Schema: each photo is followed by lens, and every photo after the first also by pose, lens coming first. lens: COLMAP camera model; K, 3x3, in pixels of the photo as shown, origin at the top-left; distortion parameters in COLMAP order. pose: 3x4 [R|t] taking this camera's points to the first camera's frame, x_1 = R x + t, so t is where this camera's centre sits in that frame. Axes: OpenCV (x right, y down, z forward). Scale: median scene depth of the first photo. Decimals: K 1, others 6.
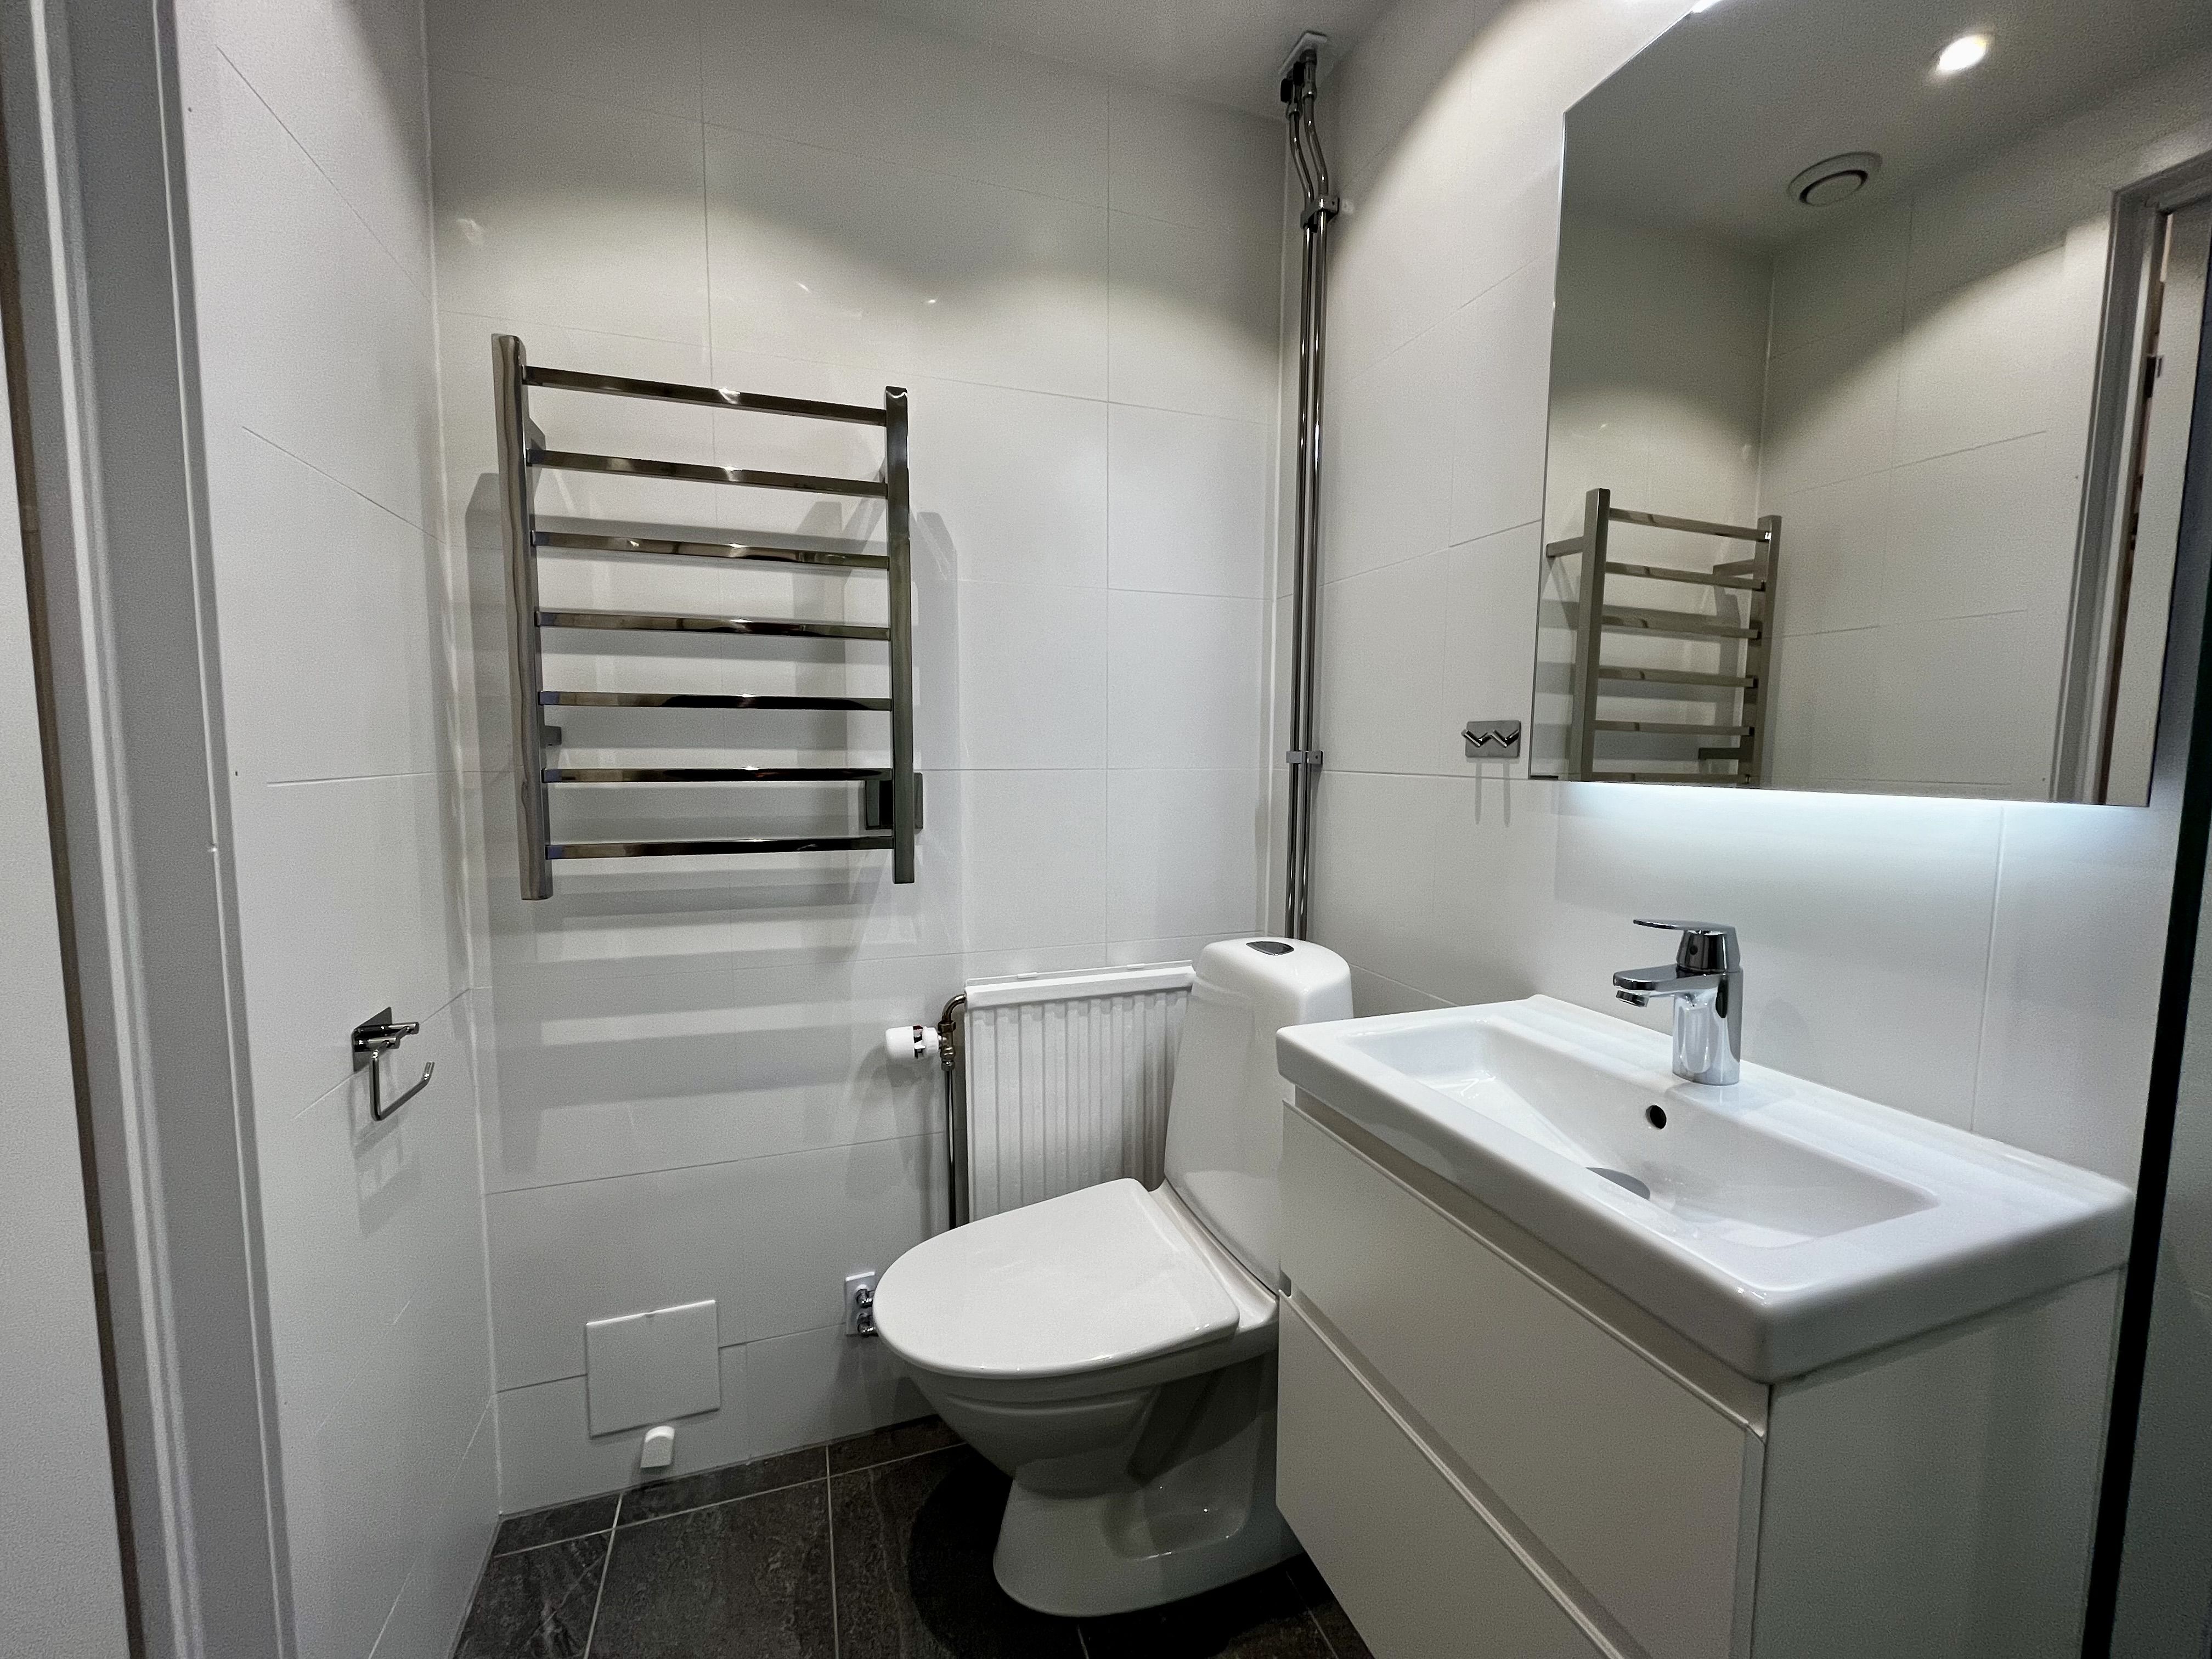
lens RADIAL K [[891.5, 0, 1106.0], [0, 891.5, 829.5], [0, 0, 1]] dist [-0.002403, -0.000338]
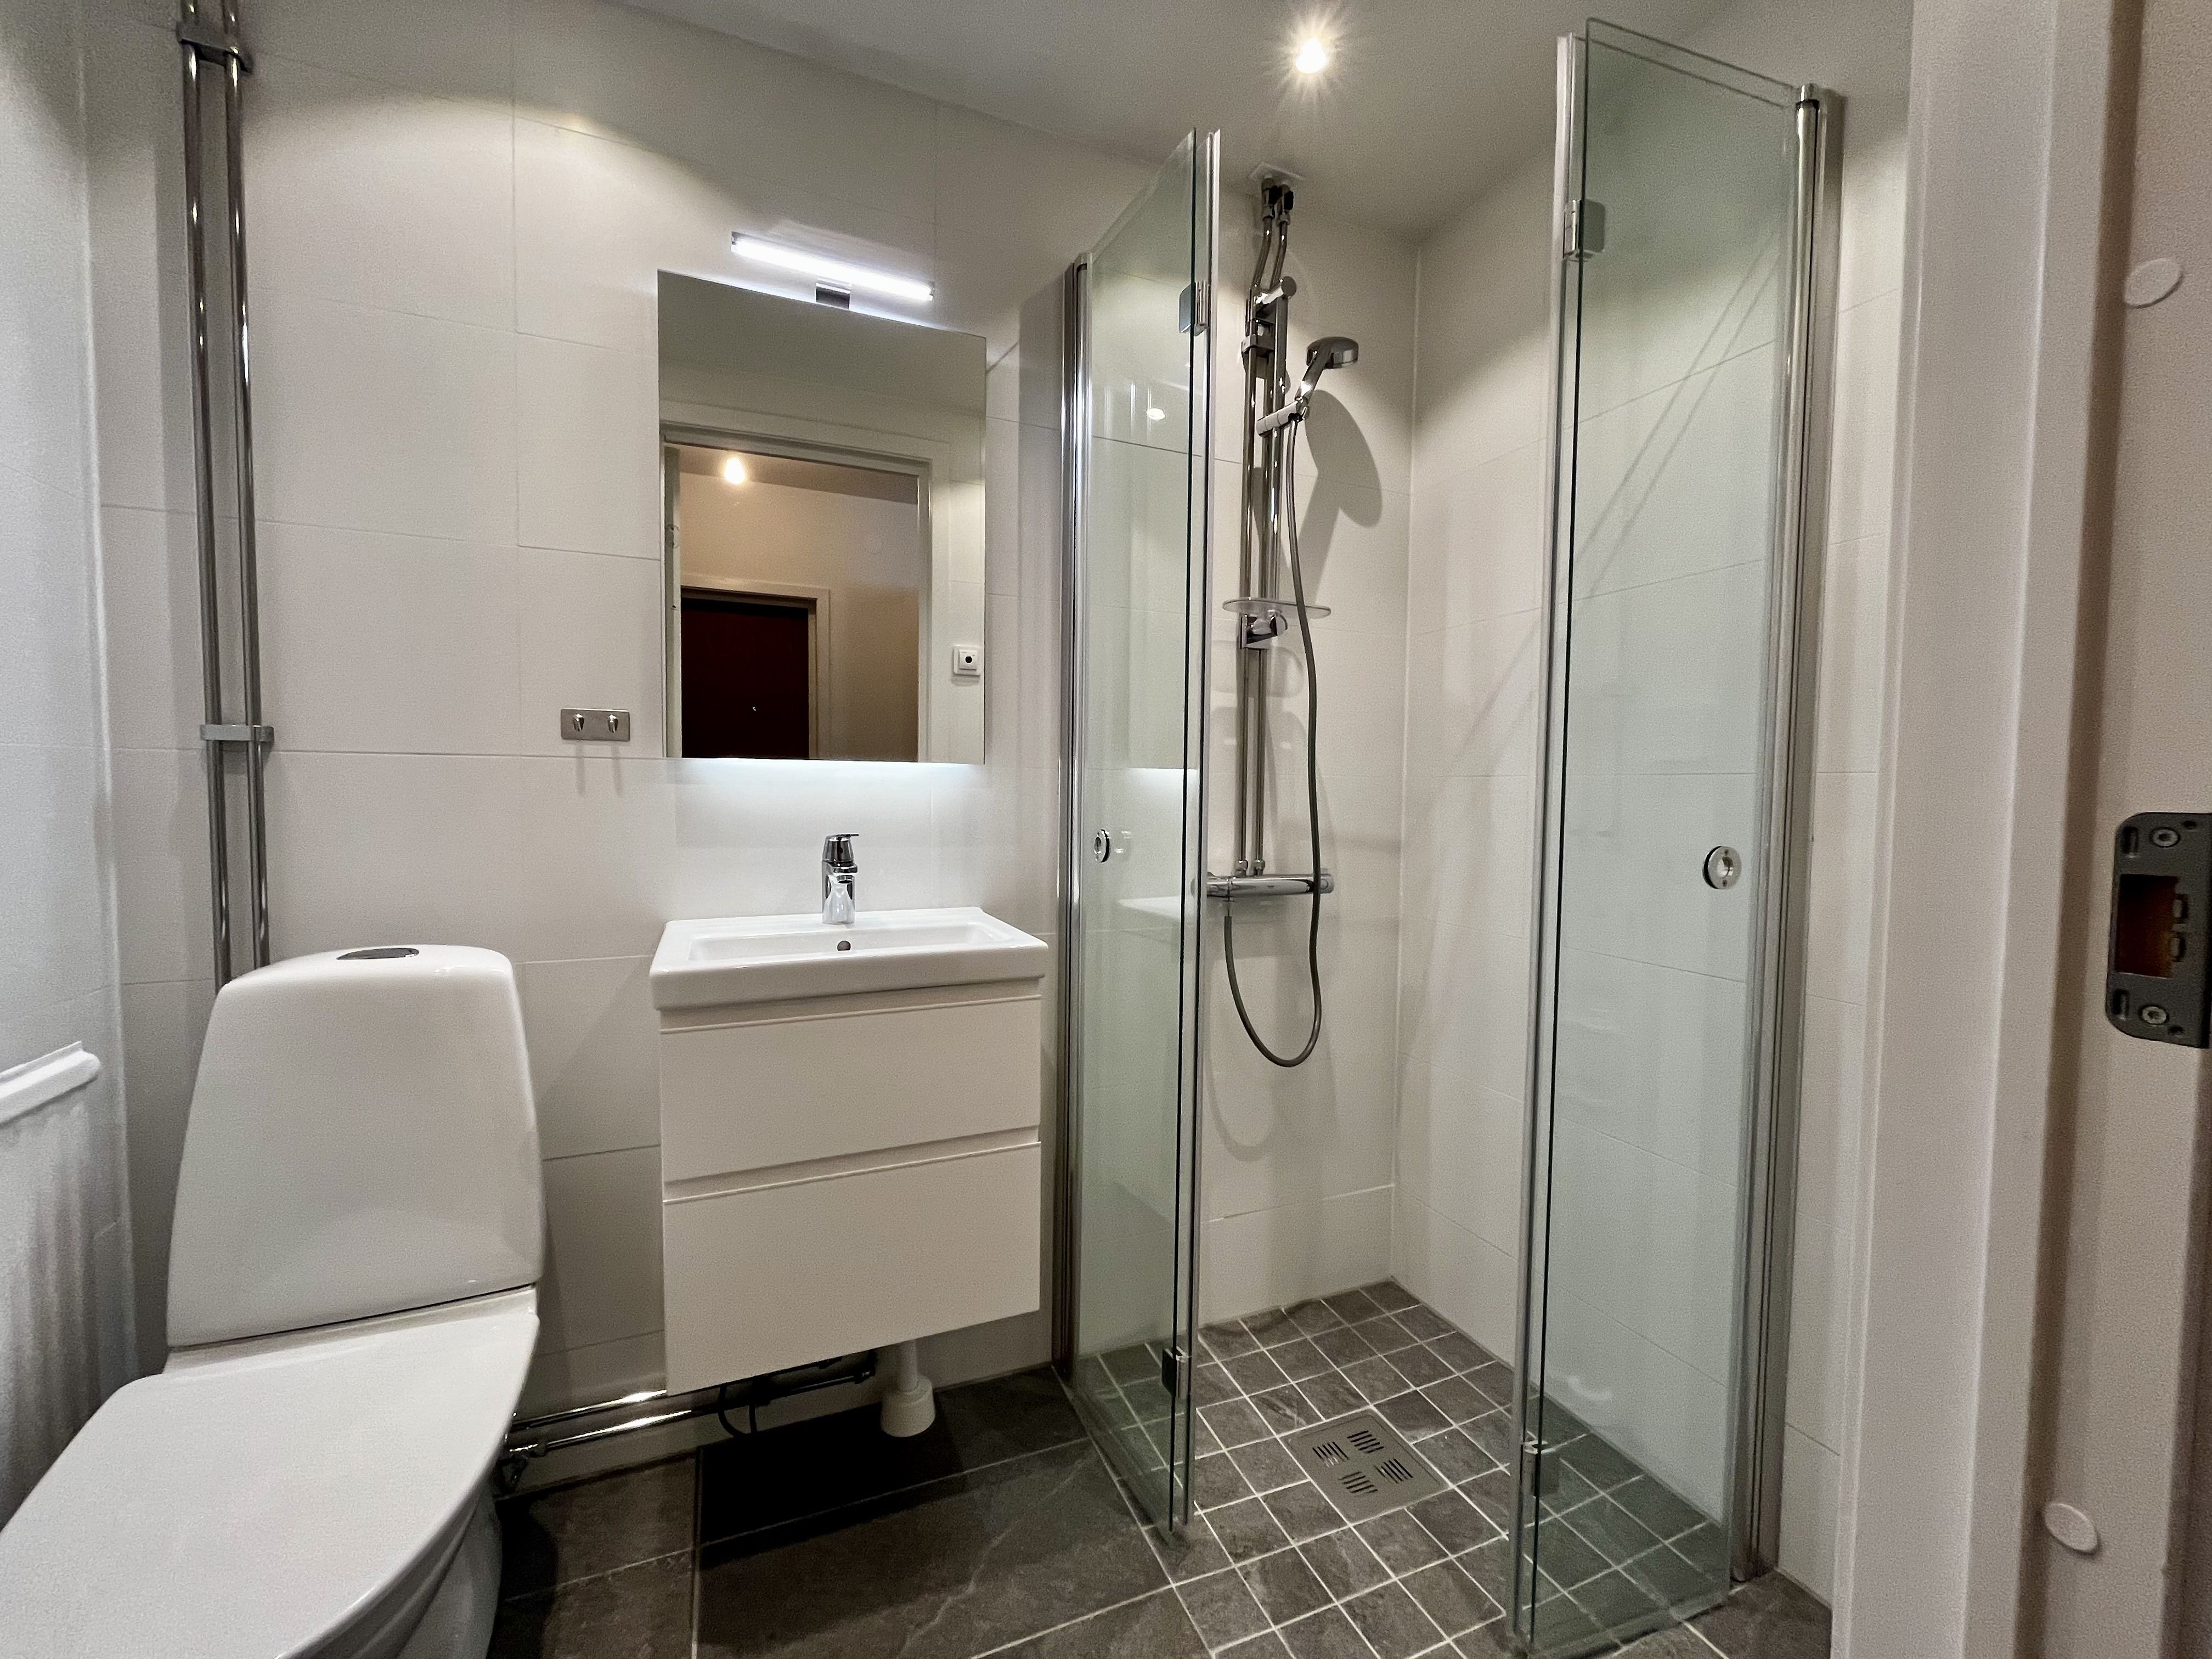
lens RADIAL K [[891.5, 0, 1106.0], [0, 891.5, 829.5], [0, 0, 1]] dist [-0.002403, -0.000338]
pose [[-0.066670, -0.058779, 0.996042, -0.651287], [0.075232, 0.995125, 0.063761, 0.010617], [-0.994935, 0.079185, -0.061923, 0.327962]]
